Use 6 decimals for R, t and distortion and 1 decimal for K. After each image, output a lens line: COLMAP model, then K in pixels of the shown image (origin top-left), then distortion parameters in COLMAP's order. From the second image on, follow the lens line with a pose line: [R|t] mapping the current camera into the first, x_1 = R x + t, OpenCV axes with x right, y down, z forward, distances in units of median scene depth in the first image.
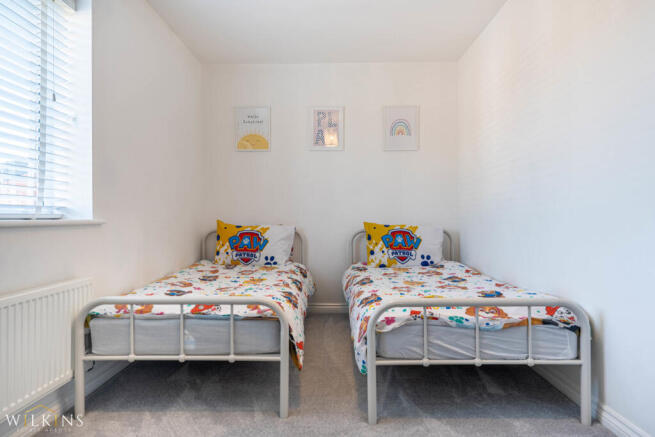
lens RADIAL K [[395.1, 0, 329.4], [0, 395.1, 219.5], [0, 0, 1]] dist [0.003153, -0.003723]
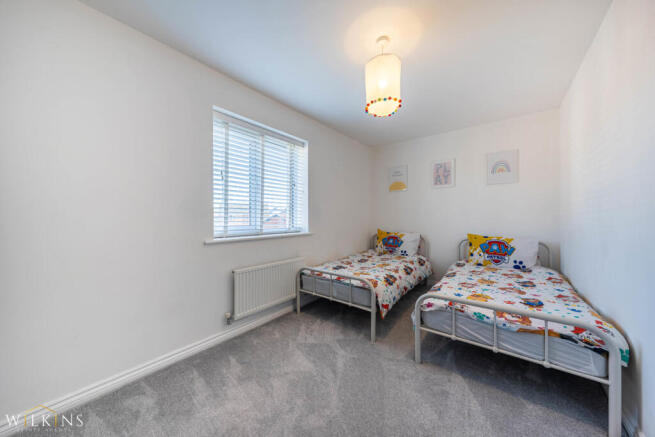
lens RADIAL K [[222.6, 0, 328.6], [0, 222.6, 216.6], [0, 0, 1]] dist [-0.001354, 0.000201]
pose [[0.789468, 0.001070, -0.613791, 0.380343], [-0.003172, 0.999992, -0.002337, -0.109229], [0.613784, 0.003792, 0.789465, -0.000466]]
